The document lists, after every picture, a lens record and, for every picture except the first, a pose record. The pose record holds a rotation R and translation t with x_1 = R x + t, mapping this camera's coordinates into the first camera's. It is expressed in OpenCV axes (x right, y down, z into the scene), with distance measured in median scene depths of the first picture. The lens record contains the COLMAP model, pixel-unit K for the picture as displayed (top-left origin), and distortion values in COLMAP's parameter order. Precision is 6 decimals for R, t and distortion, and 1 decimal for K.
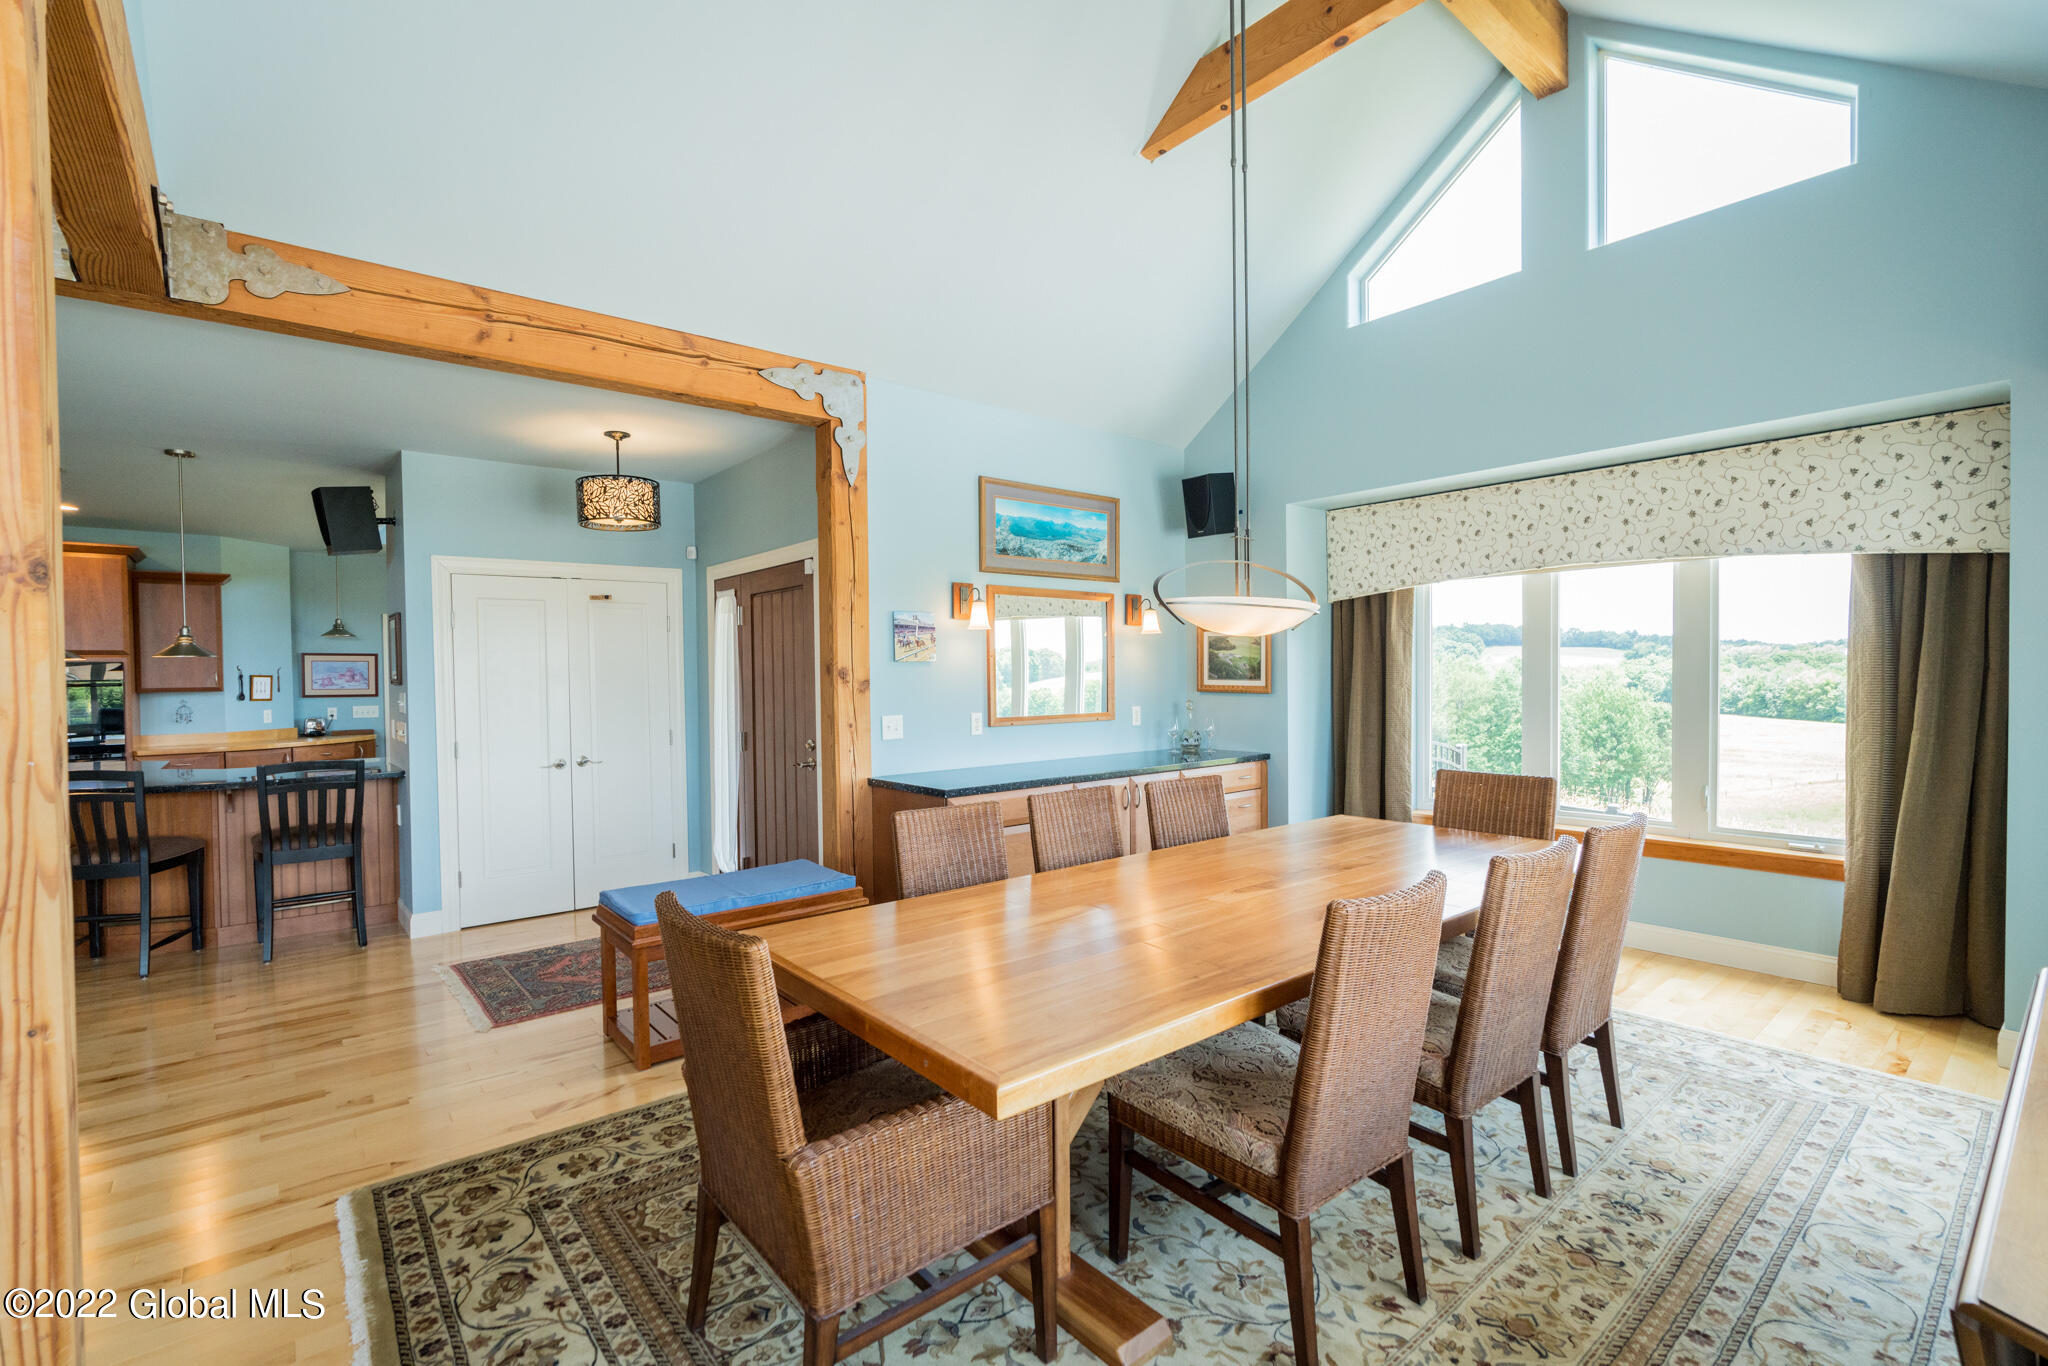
lens RADIAL K [[910.9, 0, 1031.3], [0, 910.9, 695.2], [0, 0, 1]] dist [-0.006162, 0.000160]
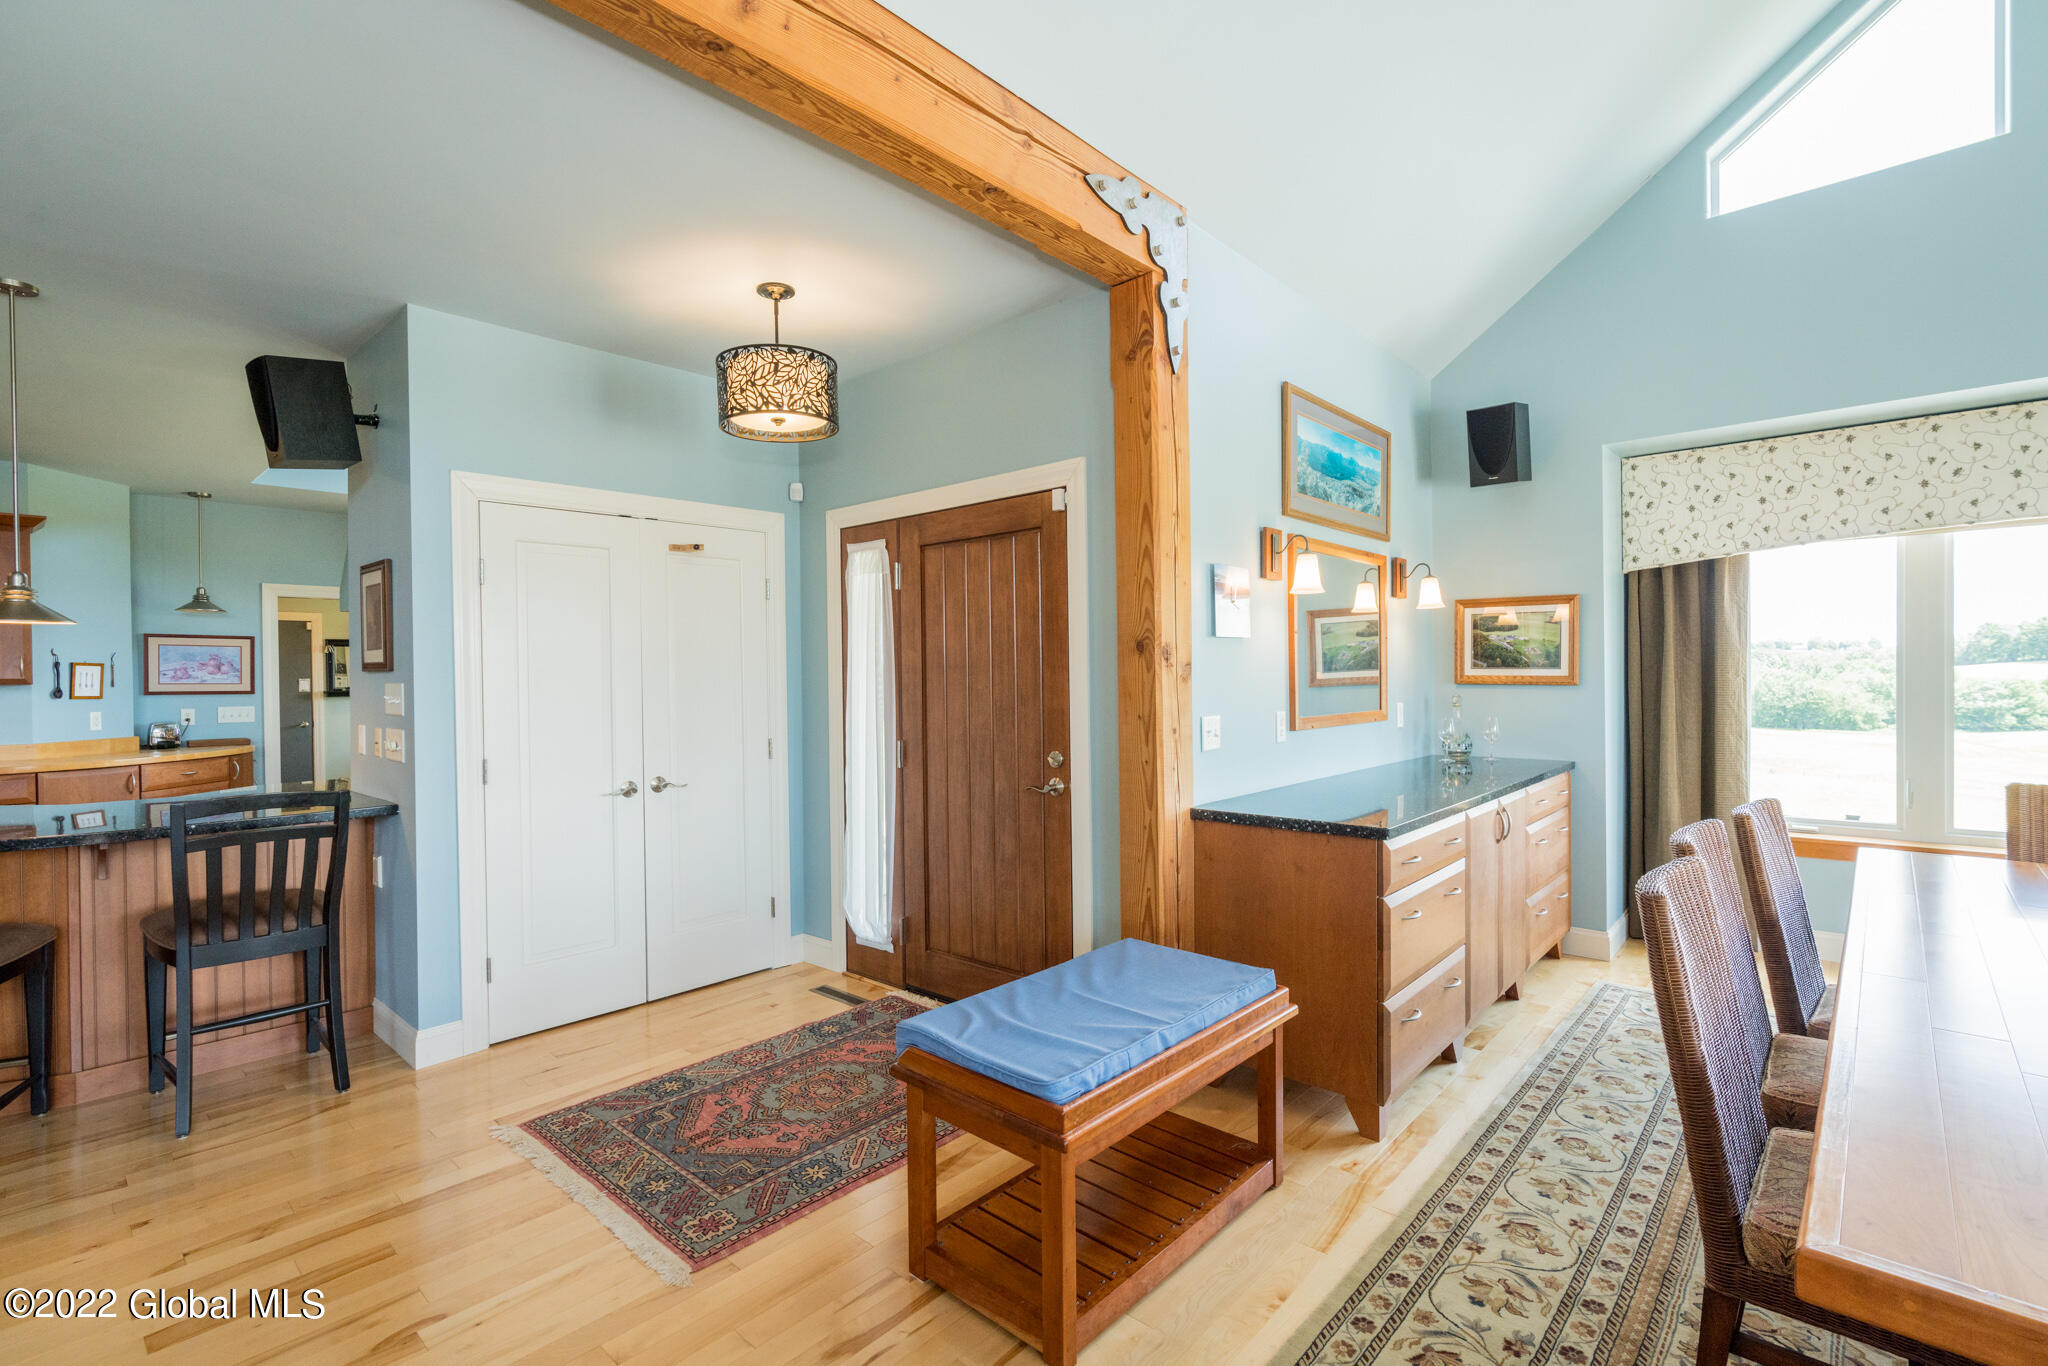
lens RADIAL K [[924.8, 0, 1024.0], [0, 924.8, 683.0], [0, 0, 1]] dist [-0.000440, -0.000028]
pose [[0.991228, 0.000530, 0.132163, -0.327212], [0.001233, 0.999911, -0.013257, 0.006124], [-0.132158, 0.013304, 0.991139, 0.281434]]
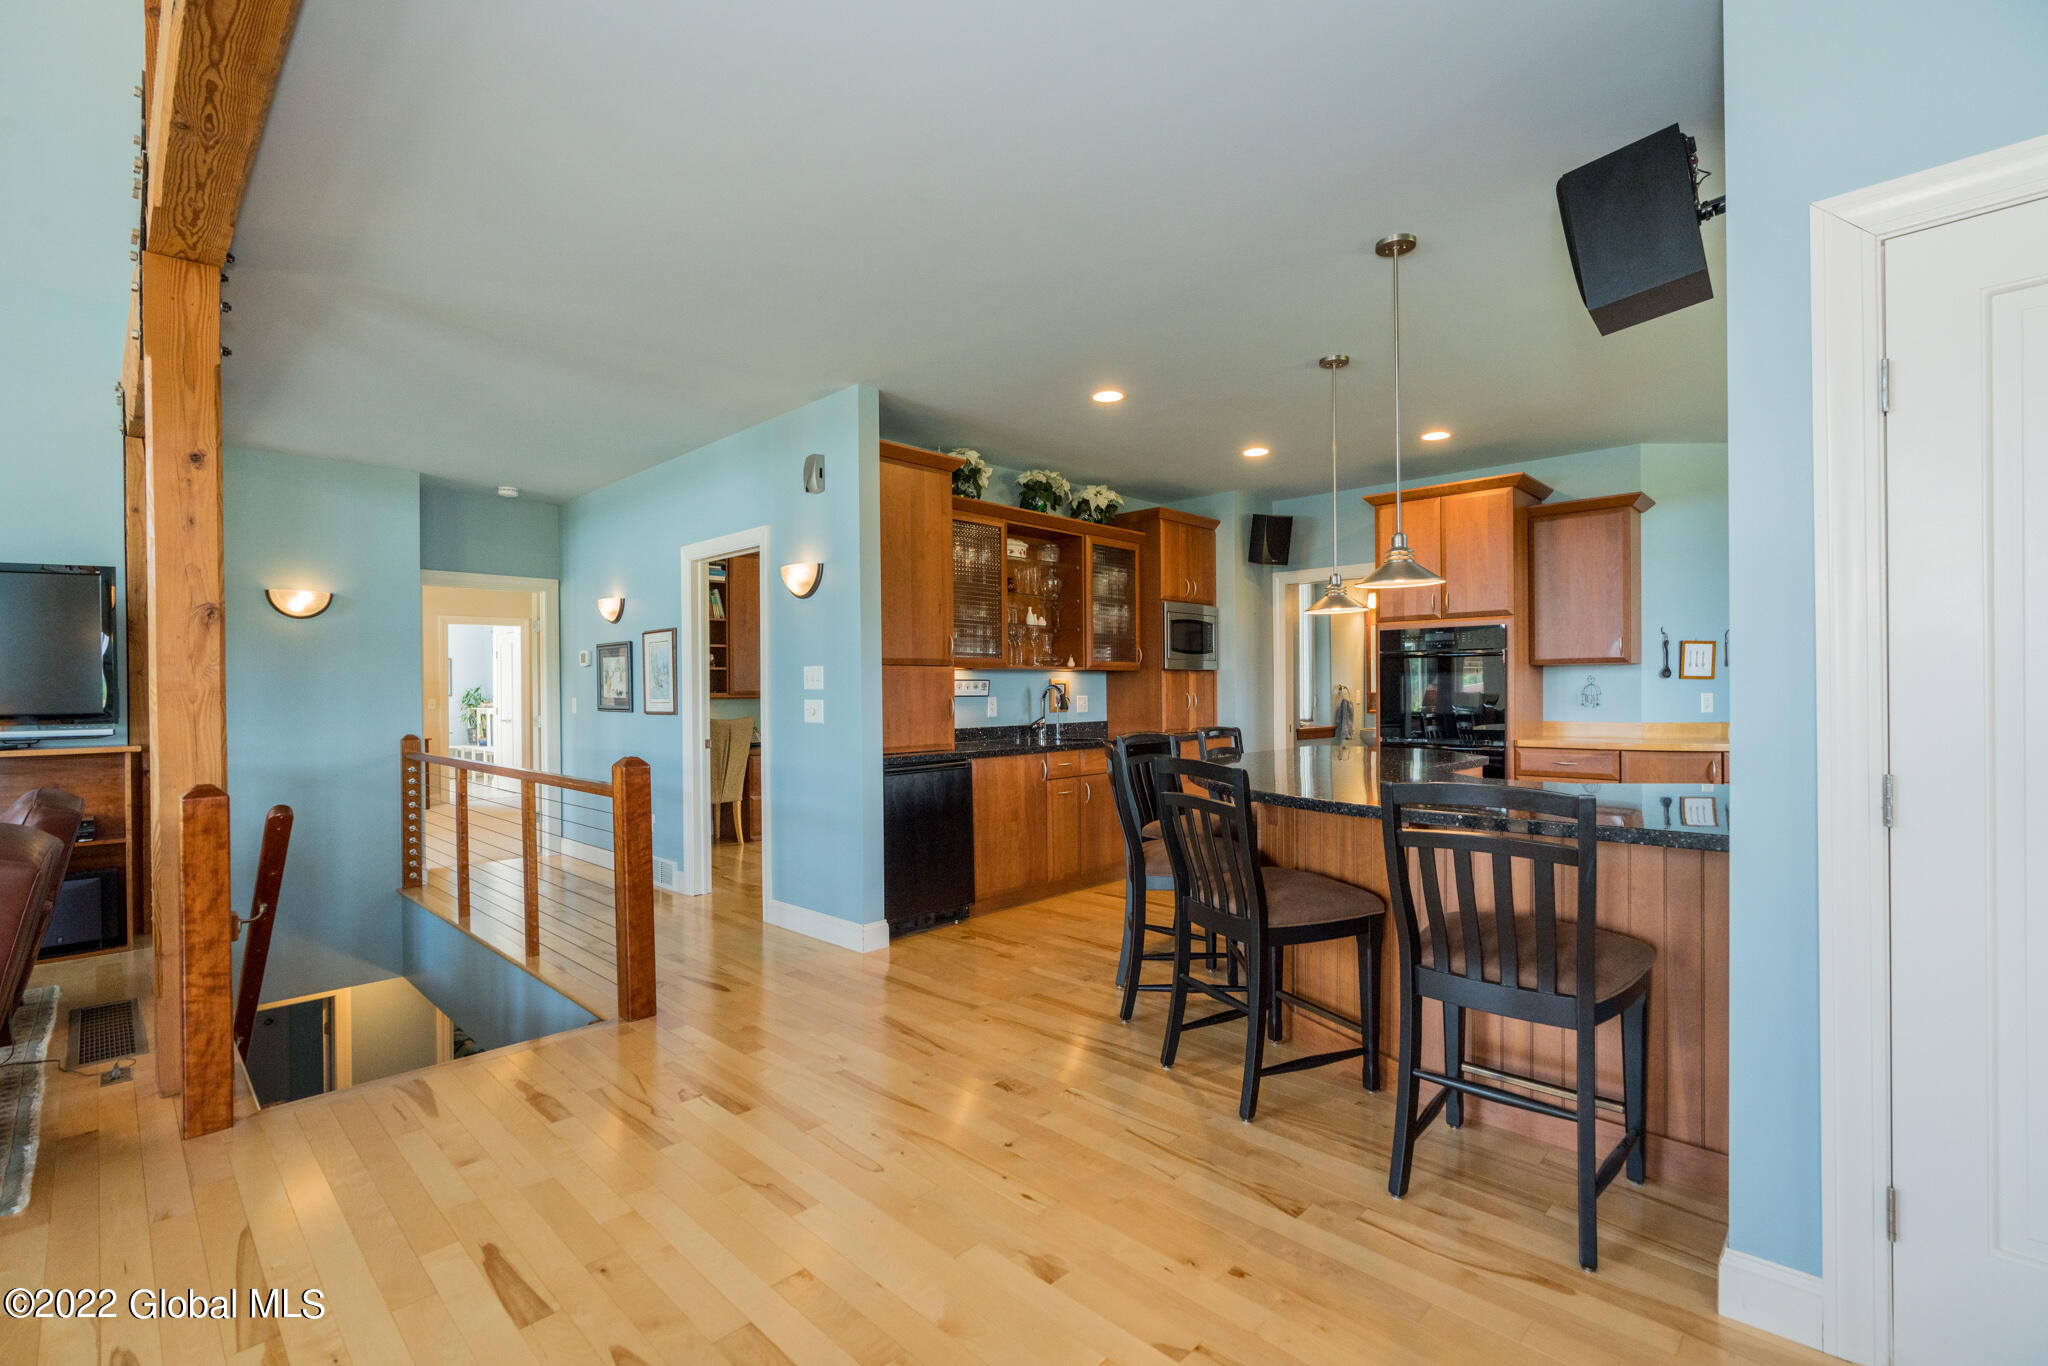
lens RADIAL K [[906.5, 0, 1019.9], [0, 906.5, 691.3], [0, 0, 1]] dist [0.001112, 0.000281]
pose [[0.092162, 0.013289, -0.995655, -0.338040], [-0.017623, 0.999776, 0.011713, 0.023925], [0.995588, 0.016467, 0.092376, 0.653674]]
